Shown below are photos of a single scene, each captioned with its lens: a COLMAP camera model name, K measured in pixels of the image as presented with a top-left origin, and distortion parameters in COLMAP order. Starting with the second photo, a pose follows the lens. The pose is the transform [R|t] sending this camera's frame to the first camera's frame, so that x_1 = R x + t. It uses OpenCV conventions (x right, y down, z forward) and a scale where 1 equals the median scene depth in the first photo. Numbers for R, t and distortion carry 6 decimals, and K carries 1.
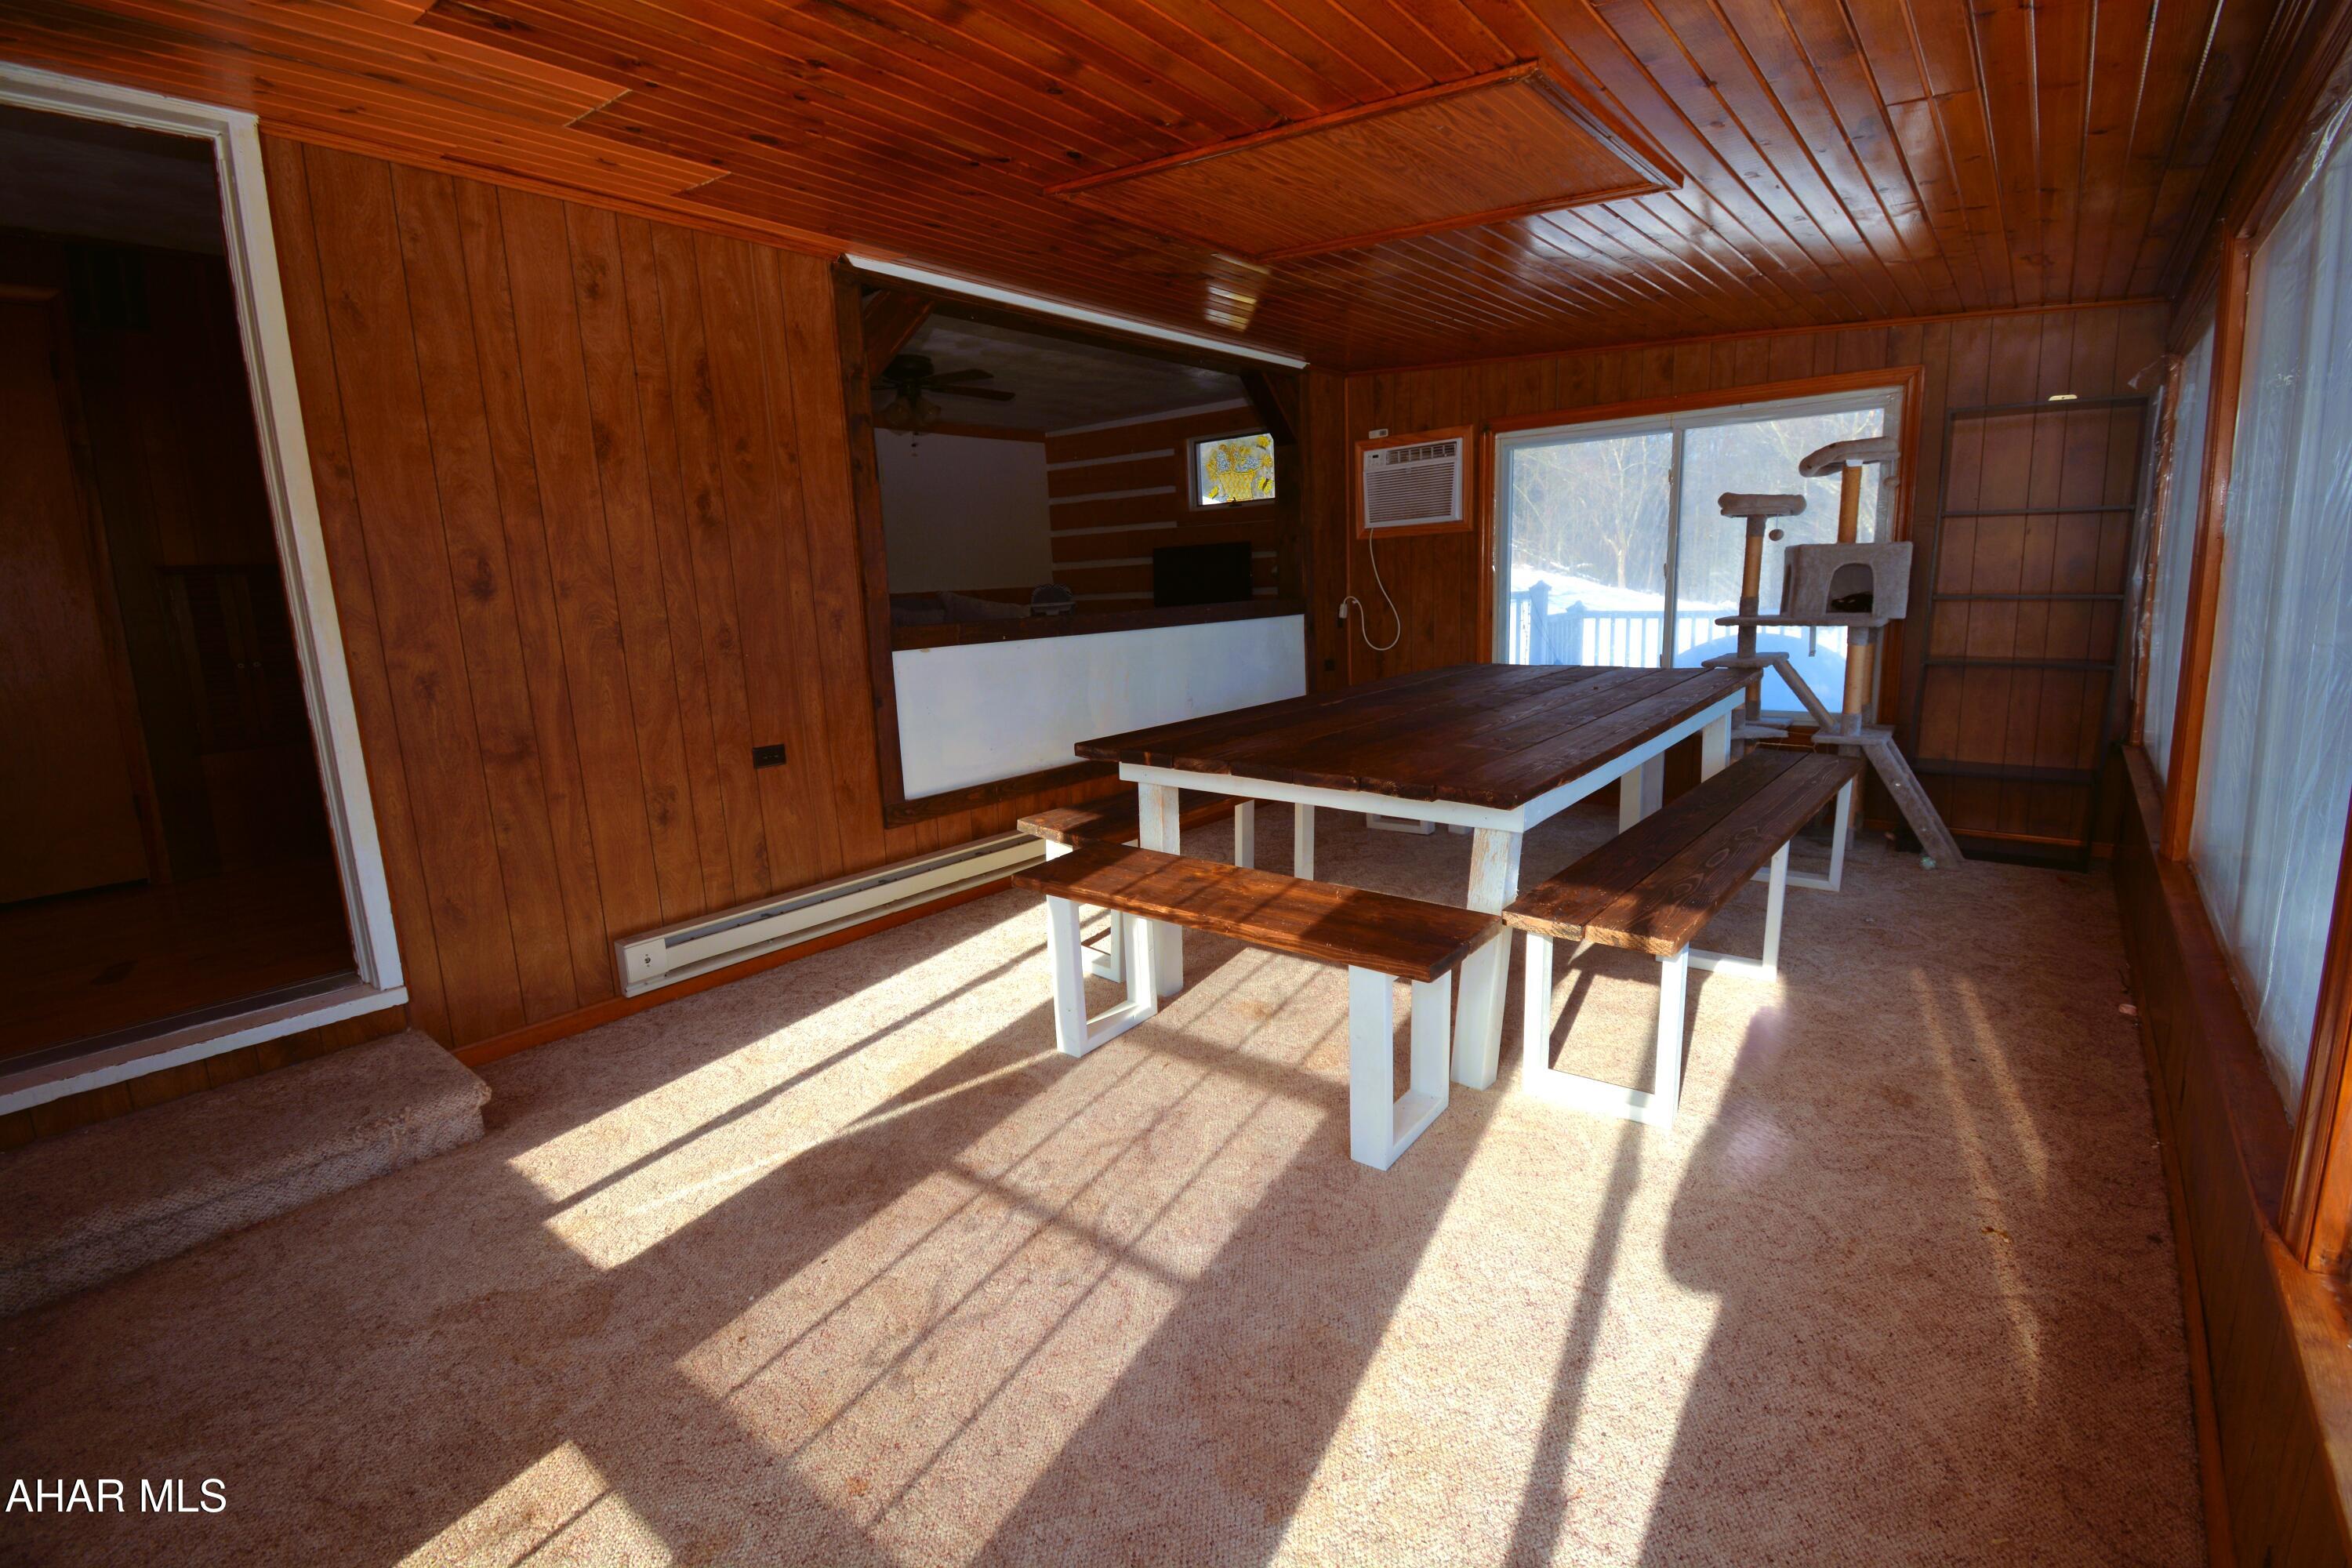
lens RADIAL K [[1034.5, 0, 1194.3], [0, 1034.5, 781.4], [0, 0, 1]] dist [0.003065, -0.015350]
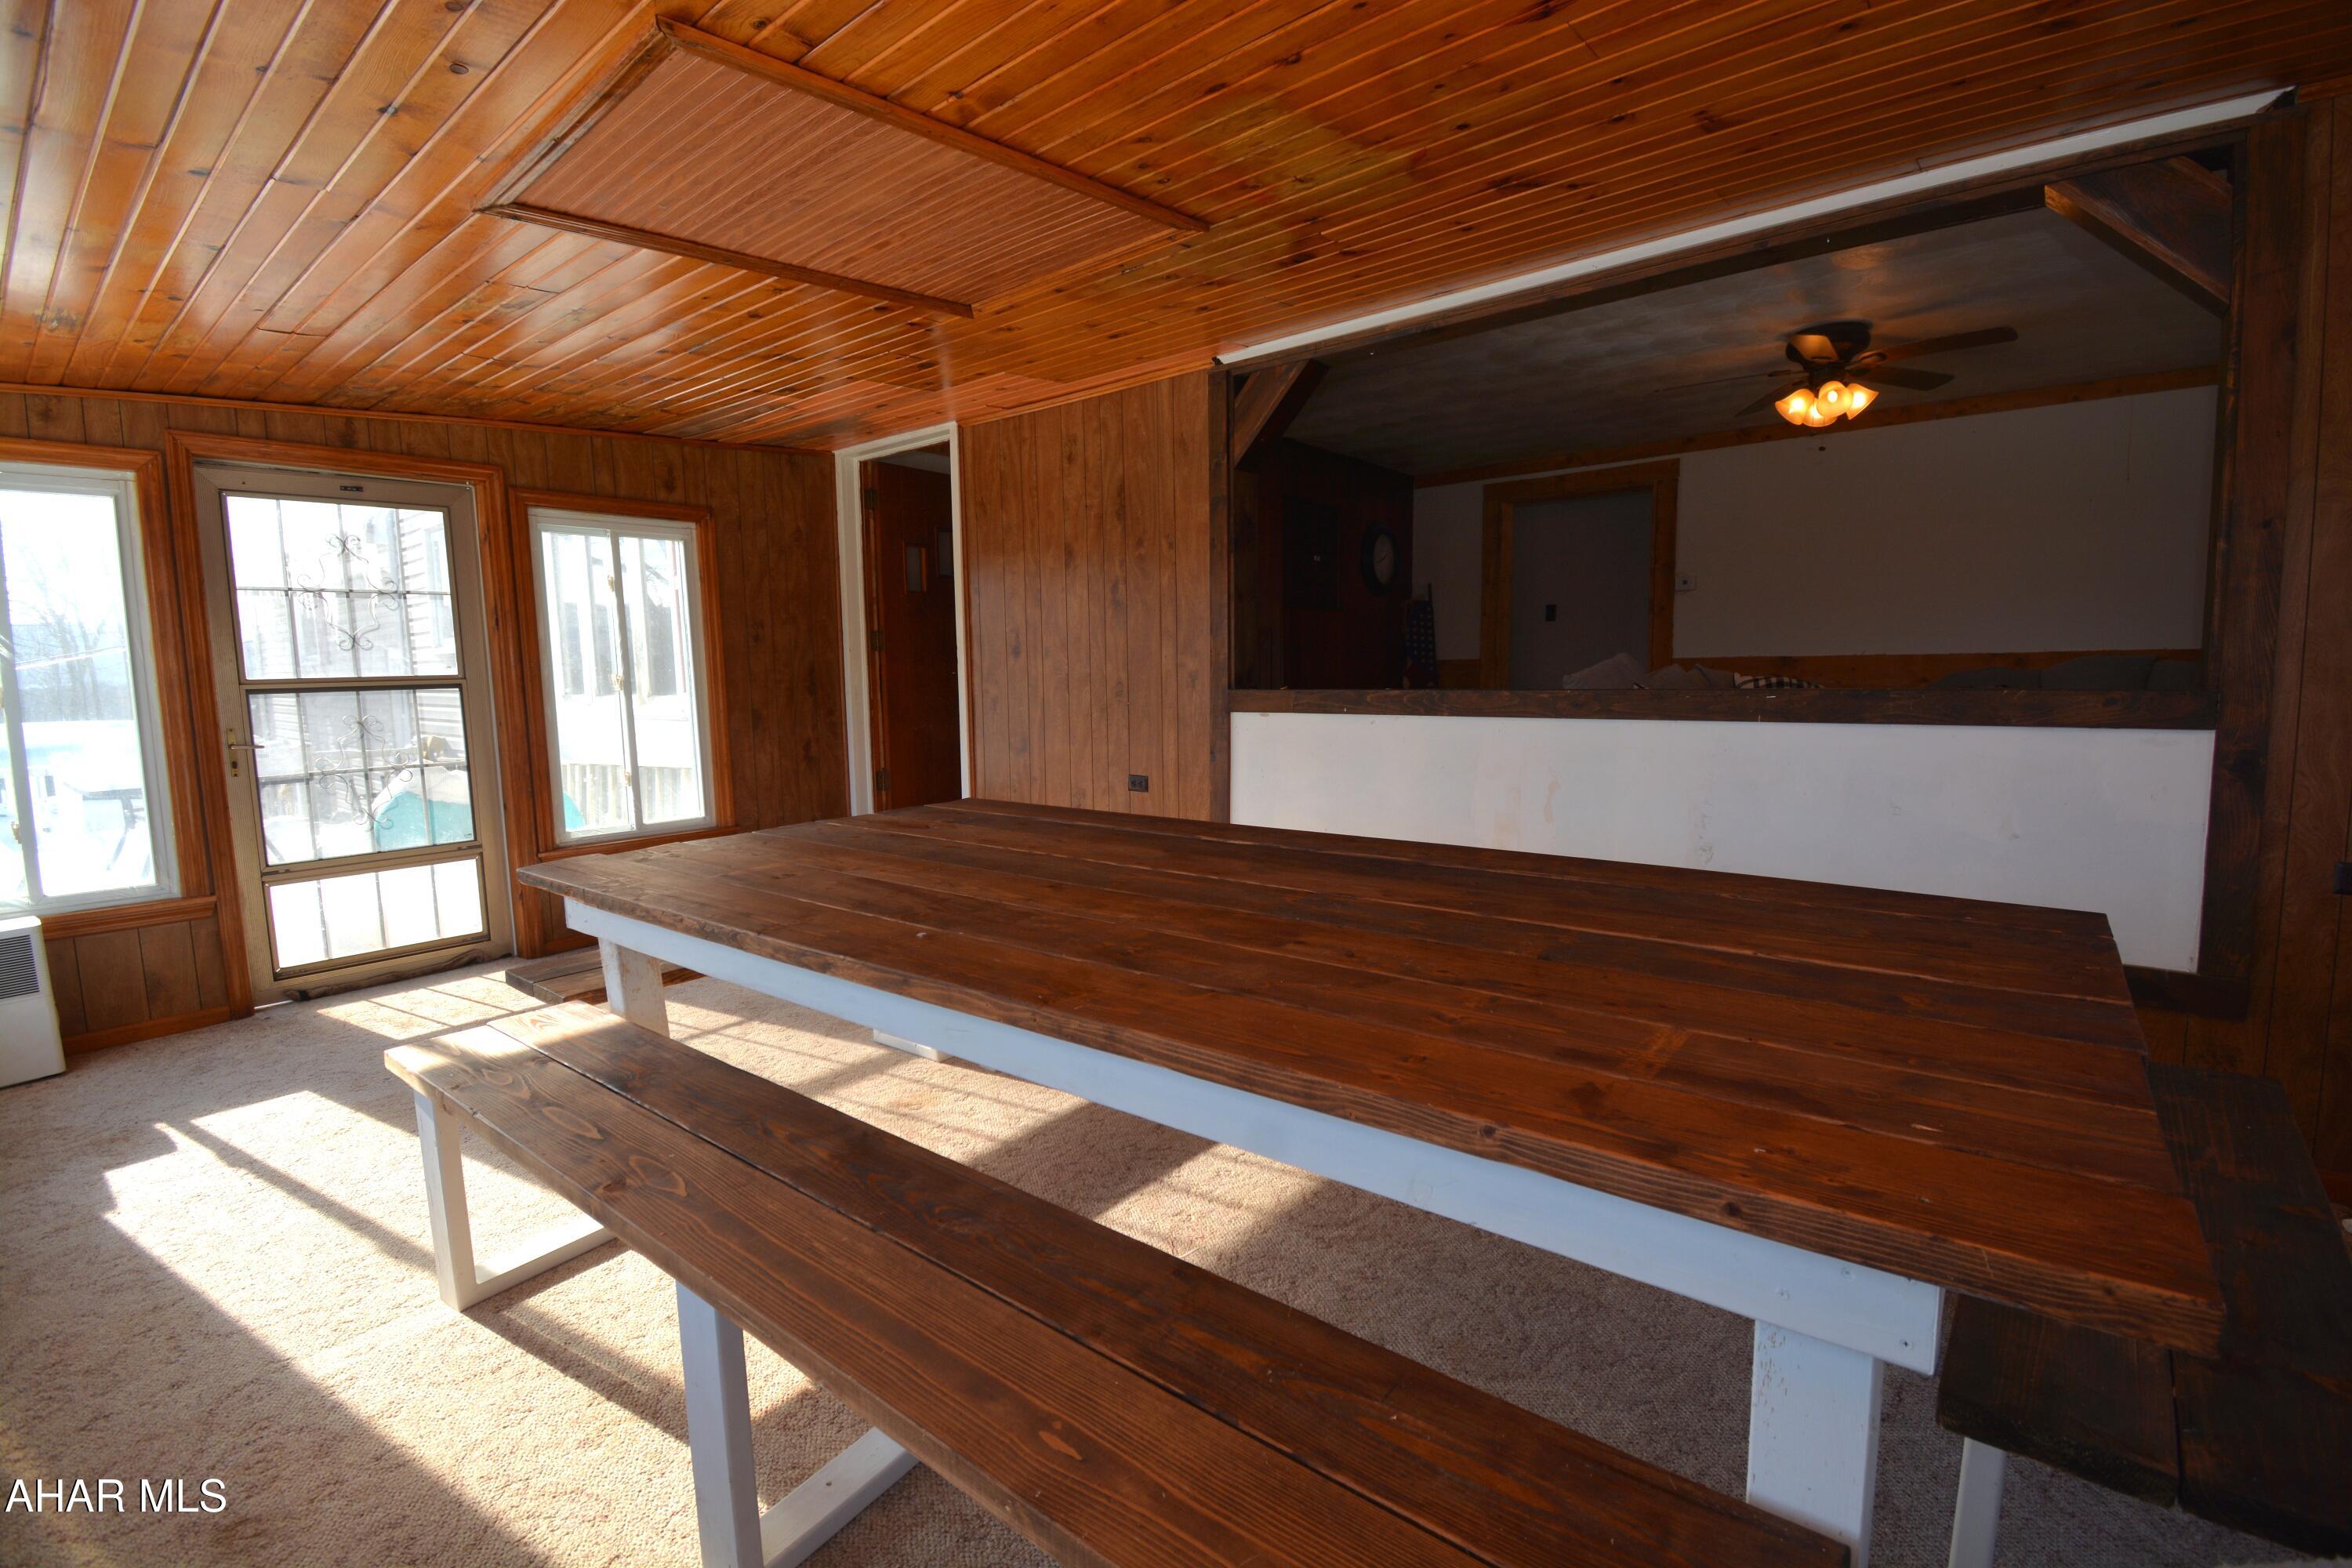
lens RADIAL K [[1034.5, 0, 1190.3], [0, 1034.5, 779.1], [0, 0, 1]] dist [0.003065, -0.015350]
pose [[-0.006729, 0.140491, -0.990059, 0.894043], [-0.177408, 0.974208, 0.139448, -0.231273], [0.984114, 0.176583, 0.018369, 1.102690]]
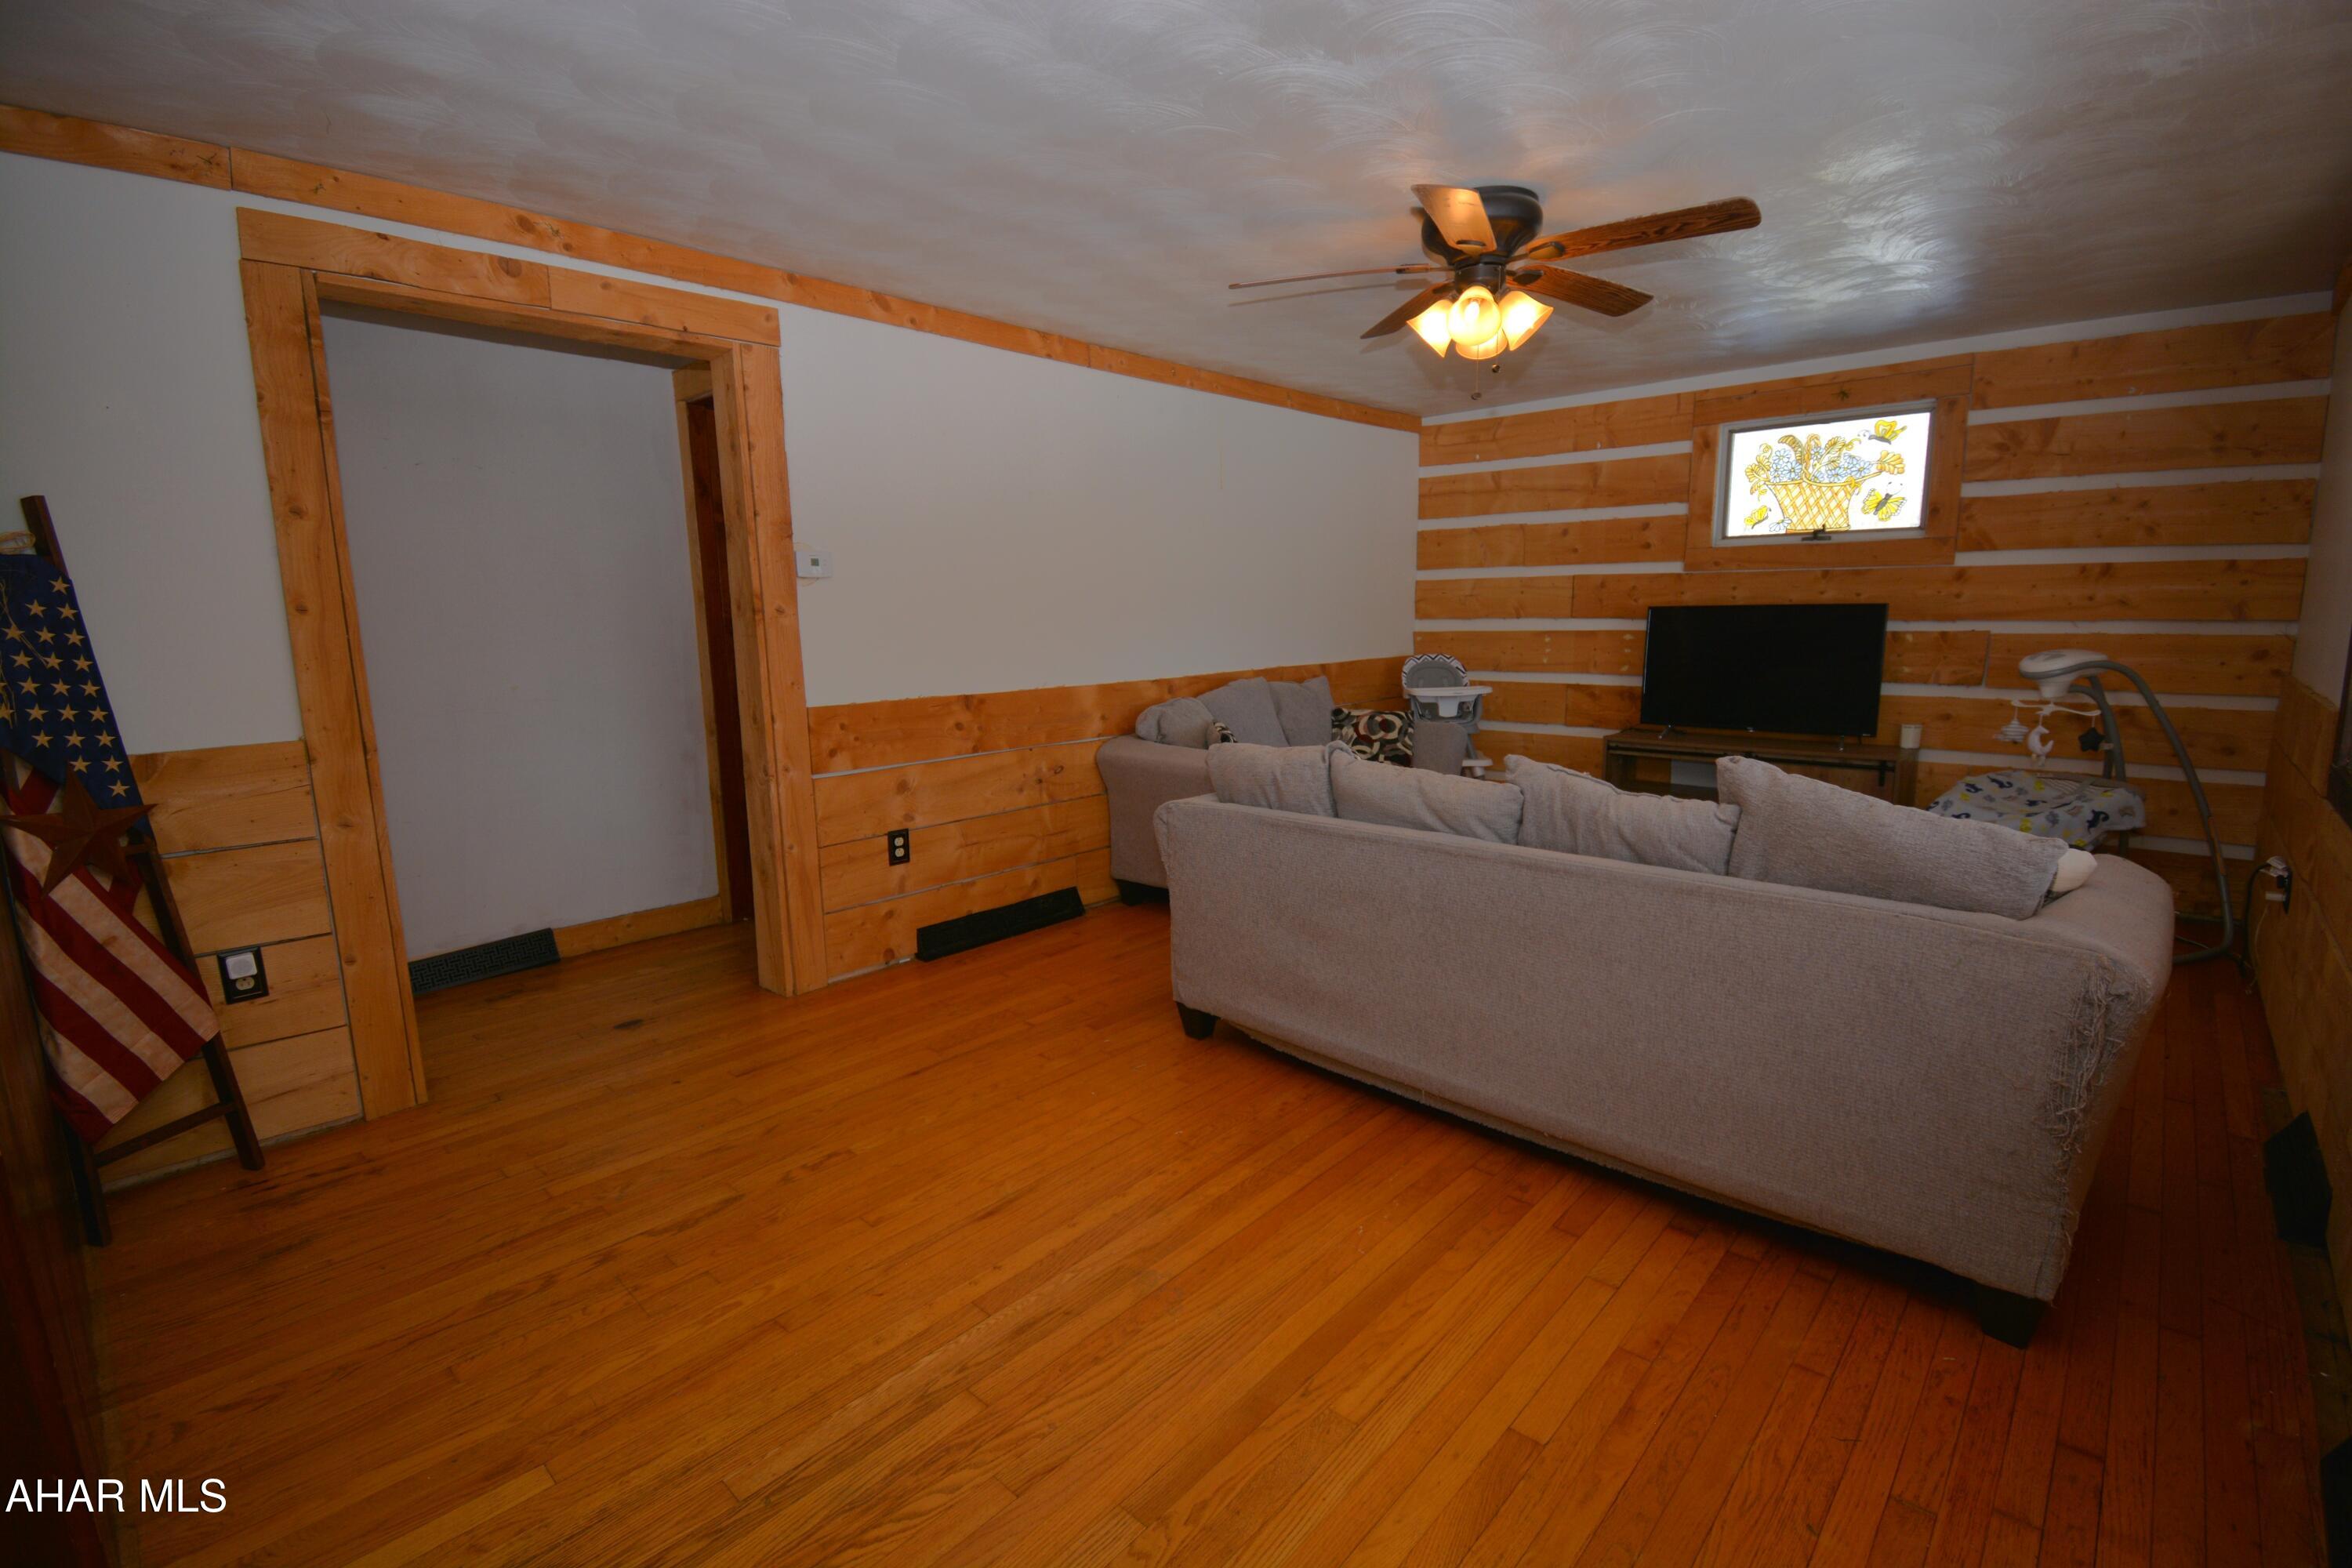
lens RADIAL K [[1034.5, 0, 1180.6], [0, 1034.5, 784.0], [0, 0, 1]] dist [0.003065, -0.015350]
pose [[0.997468, 0.029858, -0.064547, -0.684830], [-0.030940, 0.999396, -0.015826, -0.272045], [0.064036, 0.017783, 0.997789, 1.006331]]
